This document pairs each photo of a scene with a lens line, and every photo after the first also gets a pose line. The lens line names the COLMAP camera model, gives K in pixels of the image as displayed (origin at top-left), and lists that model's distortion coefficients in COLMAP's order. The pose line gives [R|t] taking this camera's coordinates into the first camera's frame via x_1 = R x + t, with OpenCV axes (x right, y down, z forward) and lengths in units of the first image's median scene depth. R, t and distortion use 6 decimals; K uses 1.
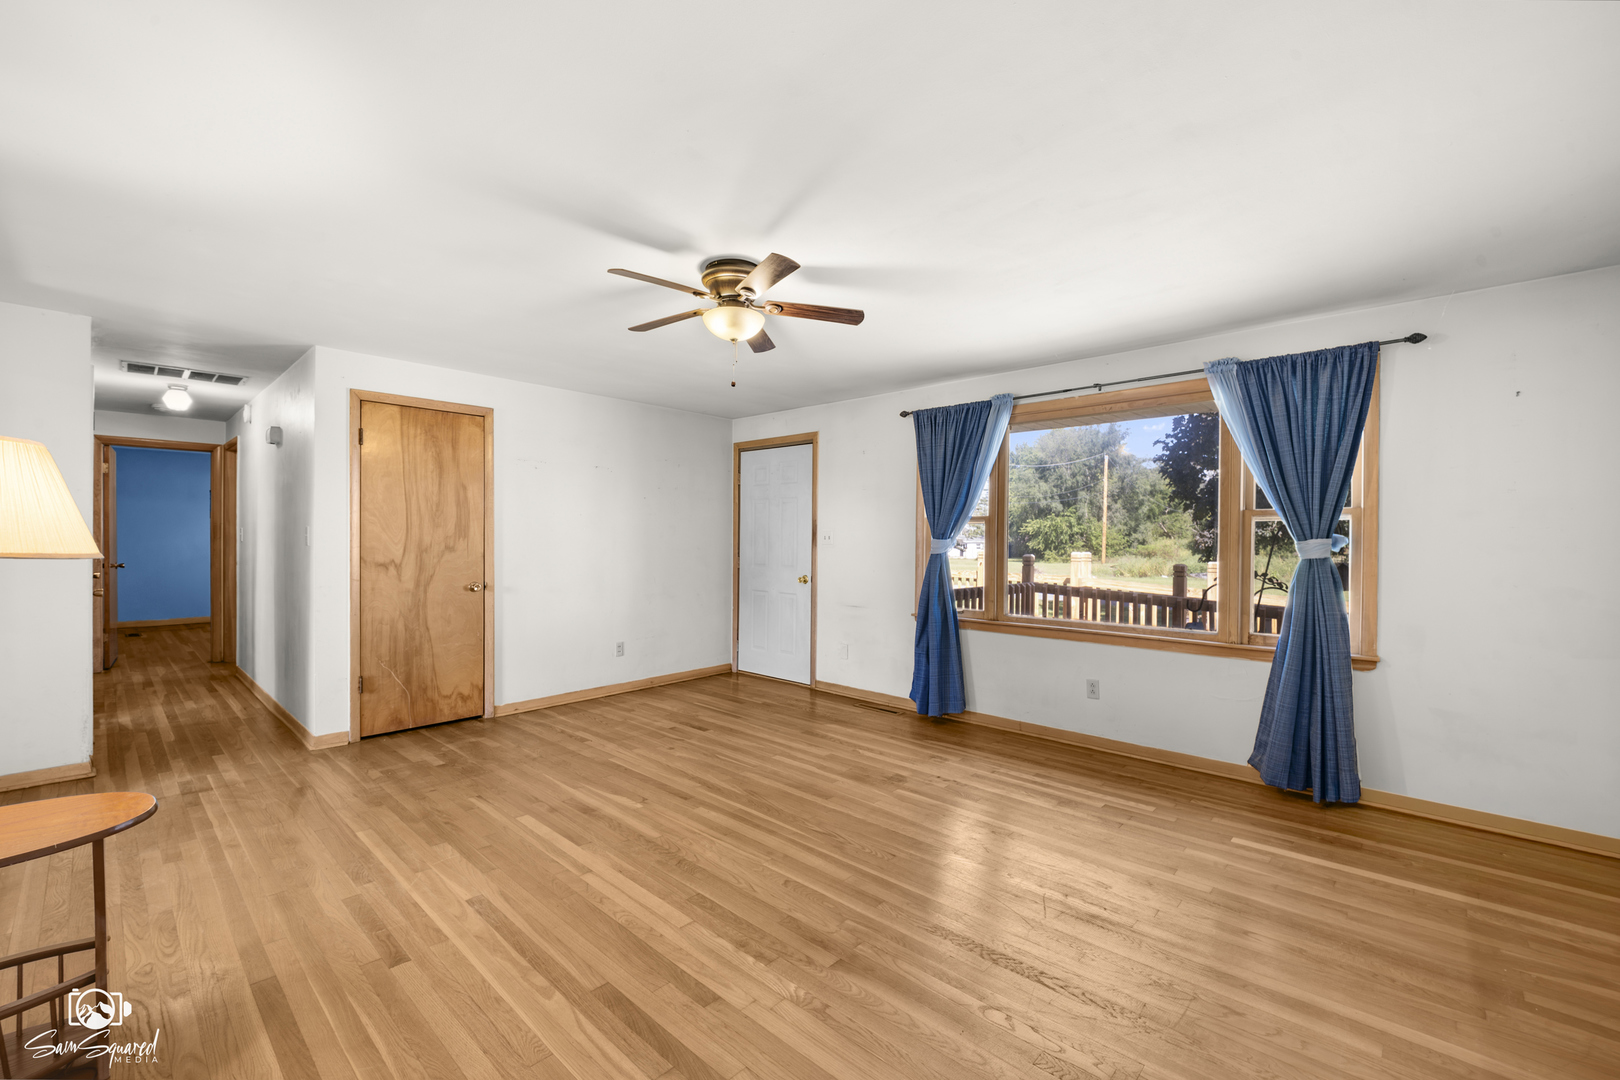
lens RADIAL K [[647.8, 0, 788.6], [0, 647.8, 543.8], [0, 0, 1]] dist [0.000997, -0.006472]
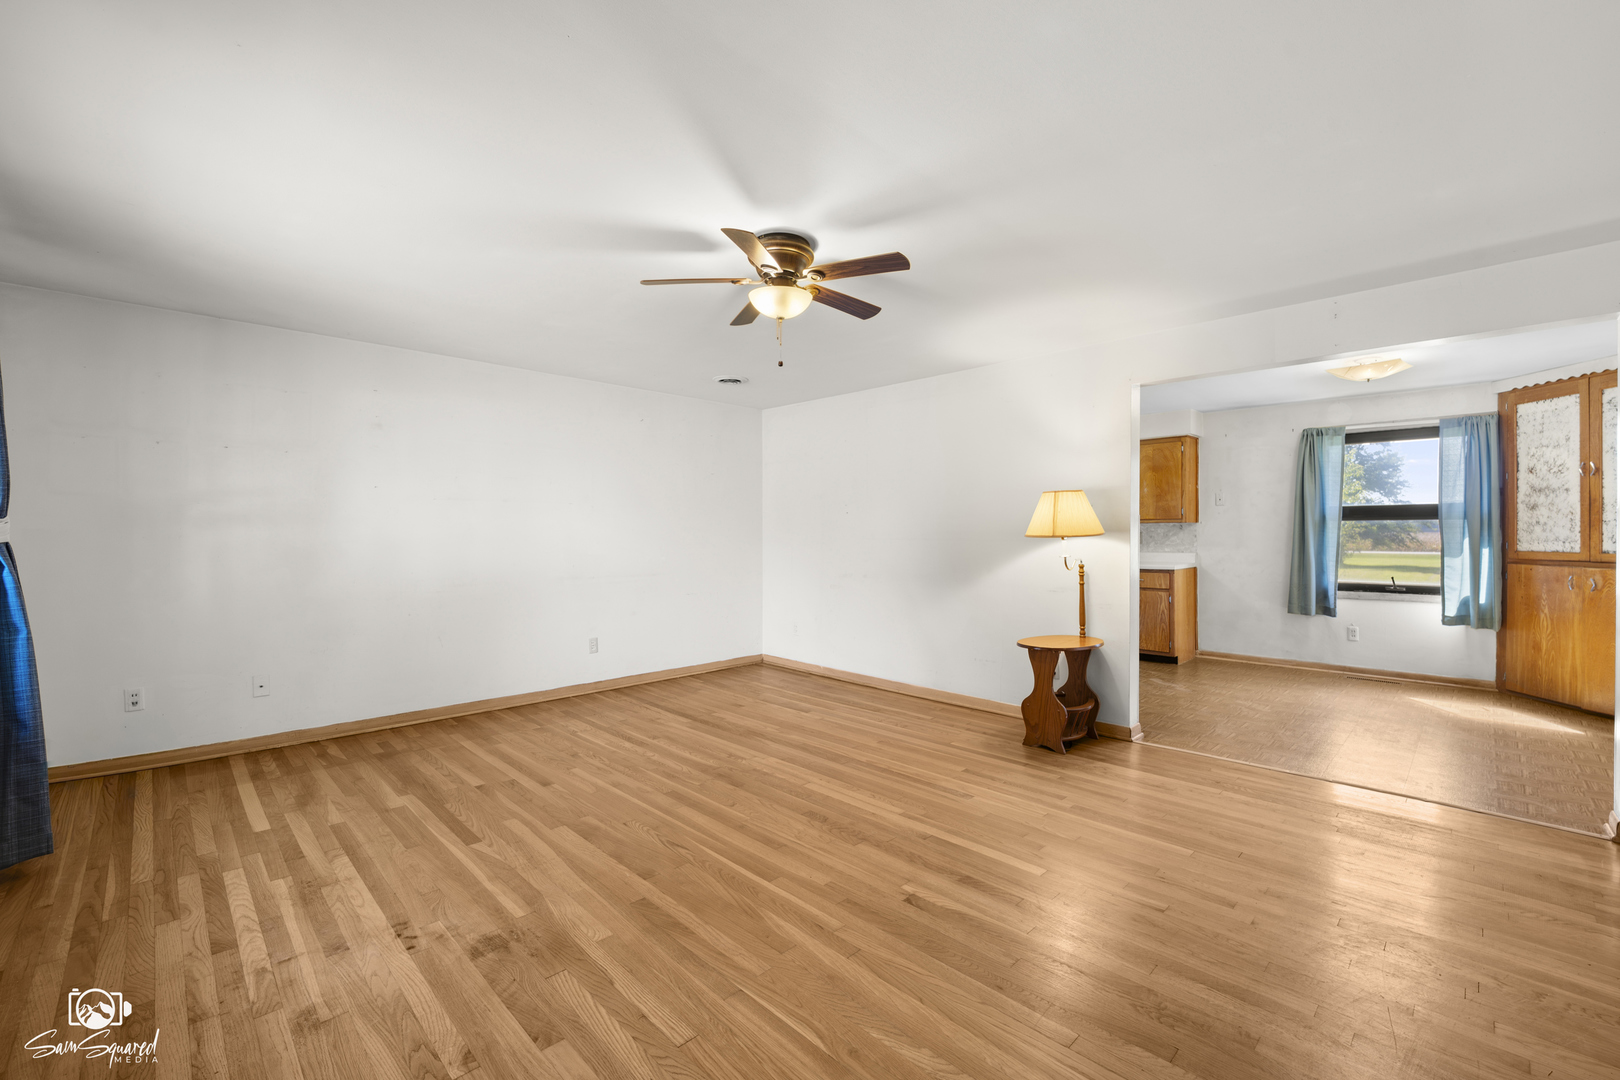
lens RADIAL K [[672.0, 0, 813.6], [0, 672.0, 532.2], [0, 0, 1]] dist [0.001559, -0.007331]
pose [[-0.999791, -0.010082, 0.017781, -0.124829], [-0.010059, 0.999948, 0.001346, 0.001817], [-0.017794, 0.001167, -0.999841, 1.641126]]
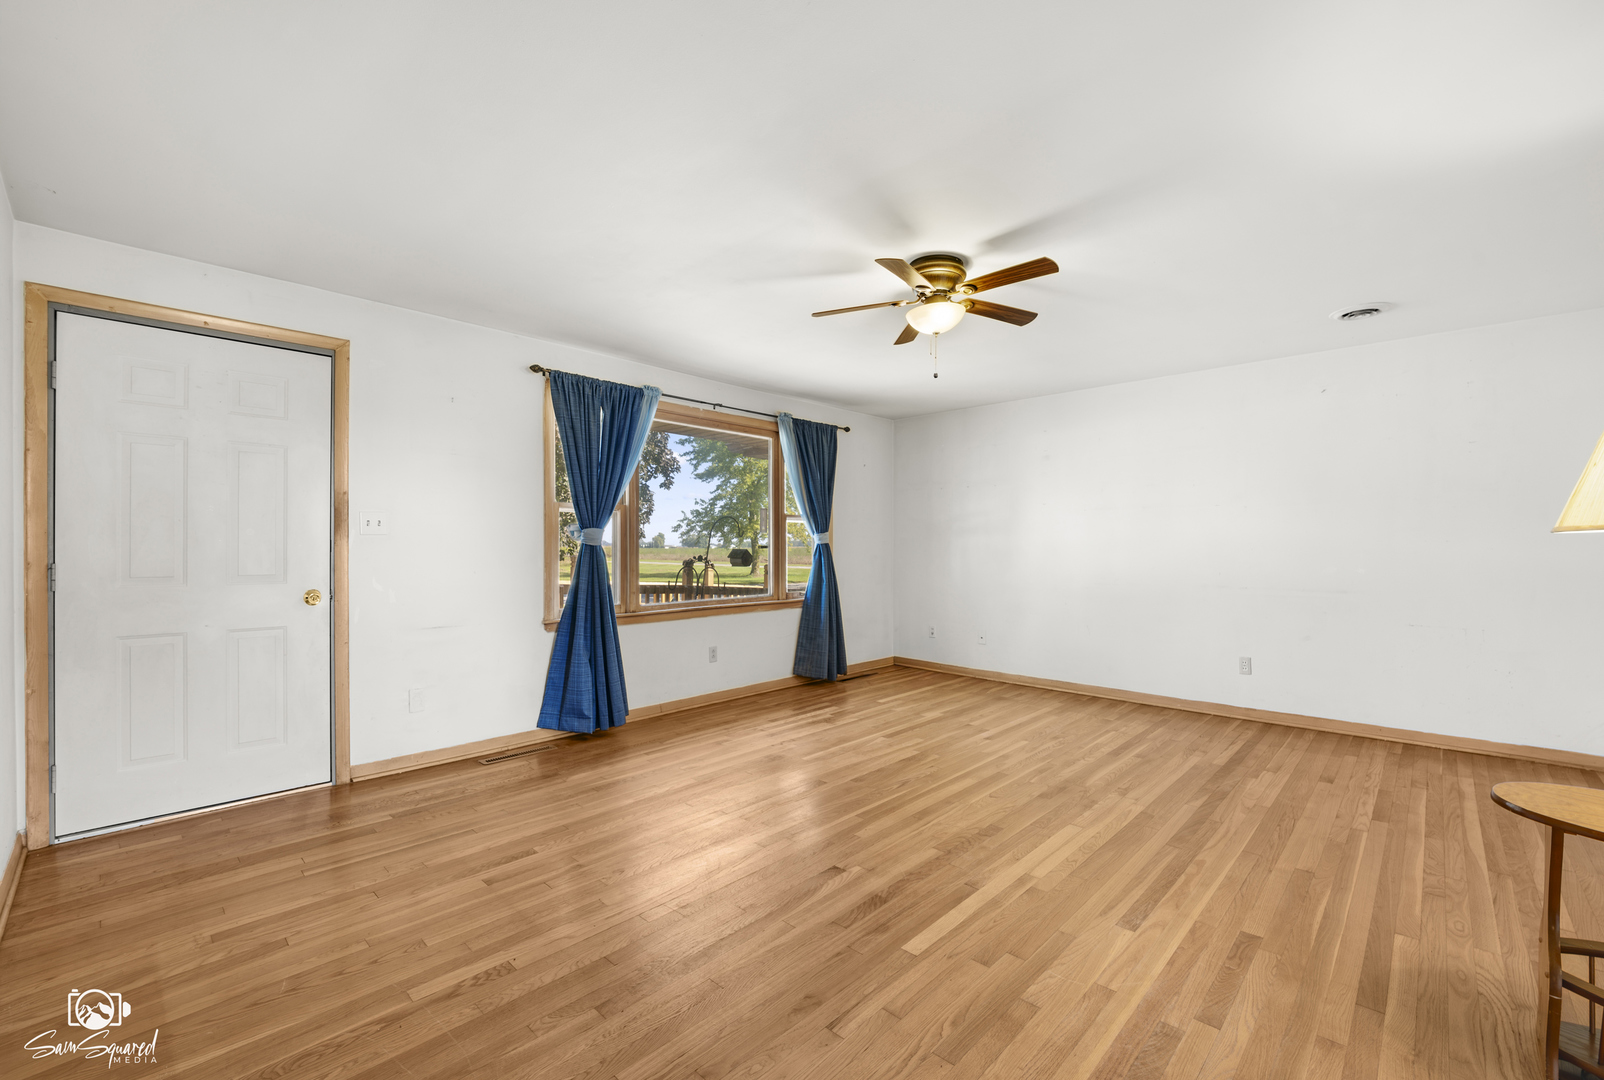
lens RADIAL K [[686.2, 0, 812.9], [0, 686.2, 540.9], [0, 0, 1]] dist [0.022787, -0.021147]
pose [[-0.002243, -0.002321, 0.999995, -0.976727], [0.003221, 0.999992, 0.002329, 0.012387], [-0.999992, 0.003226, -0.002235, 0.979192]]
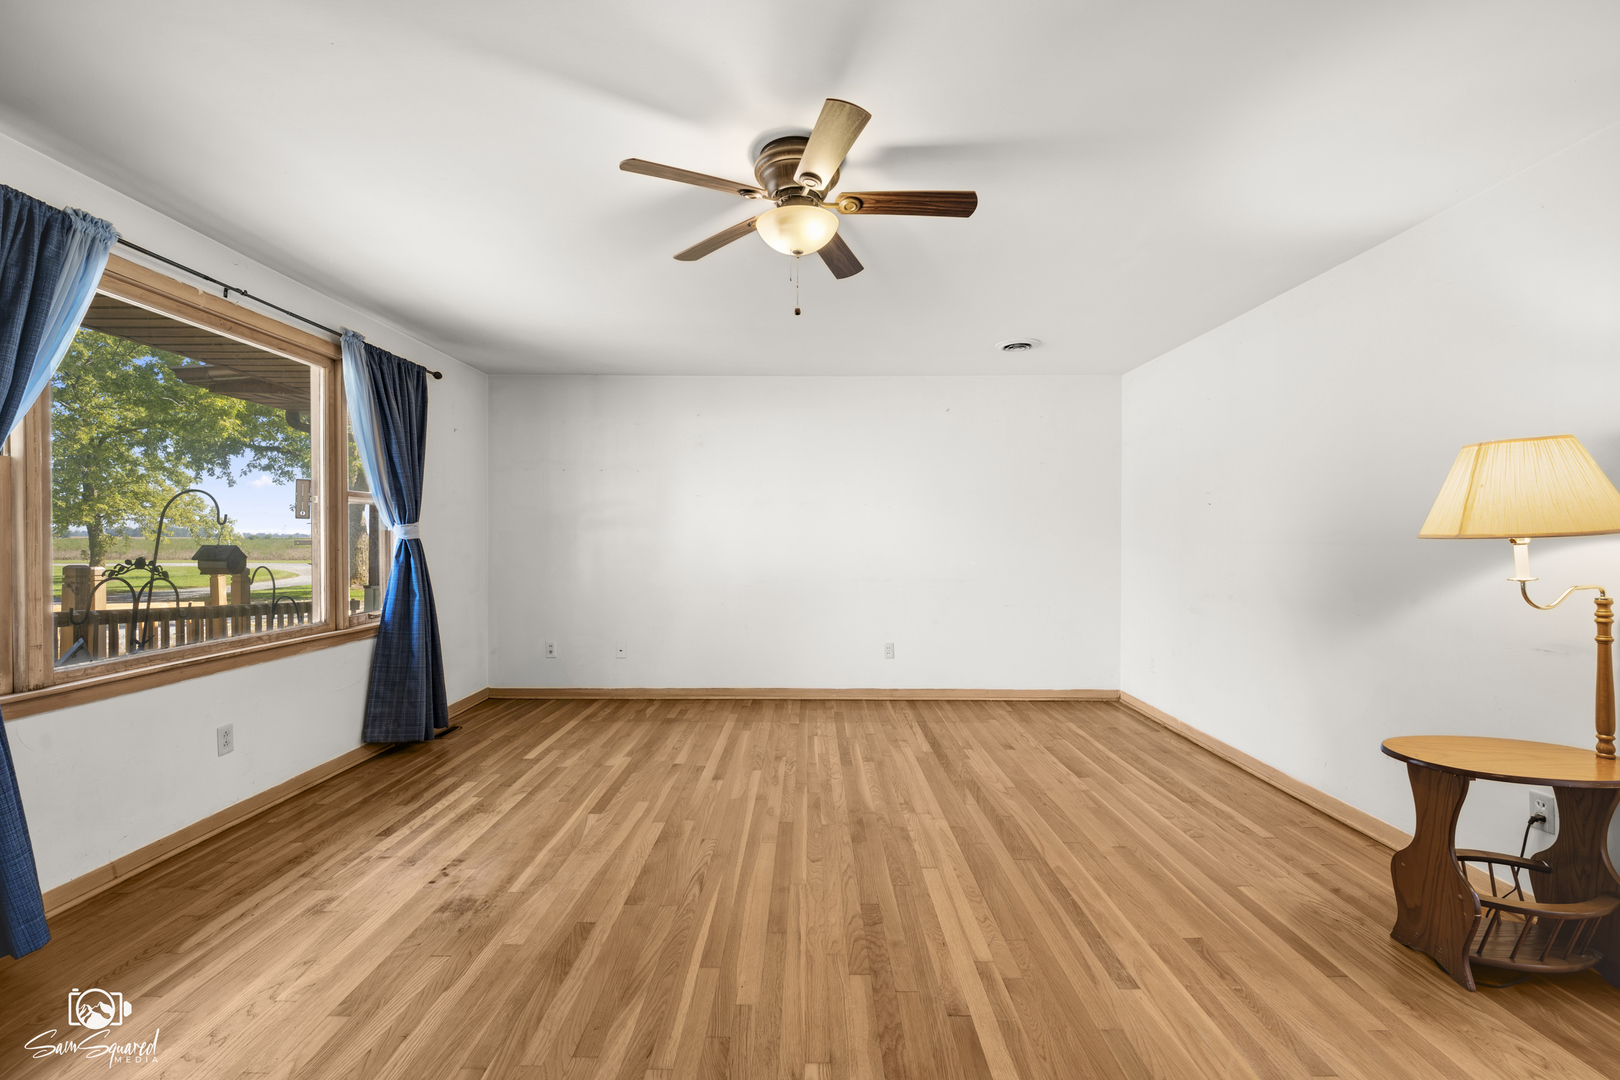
lens RADIAL K [[670.1, 0, 820.6], [0, 670.1, 543.4], [0, 0, 1]] dist [0.010377, -0.013605]
pose [[-0.696676, -0.017197, 0.717180, -0.544521], [-0.005852, 0.999816, 0.018290, 0.005173], [-0.717362, 0.008545, -0.696648, 1.245283]]
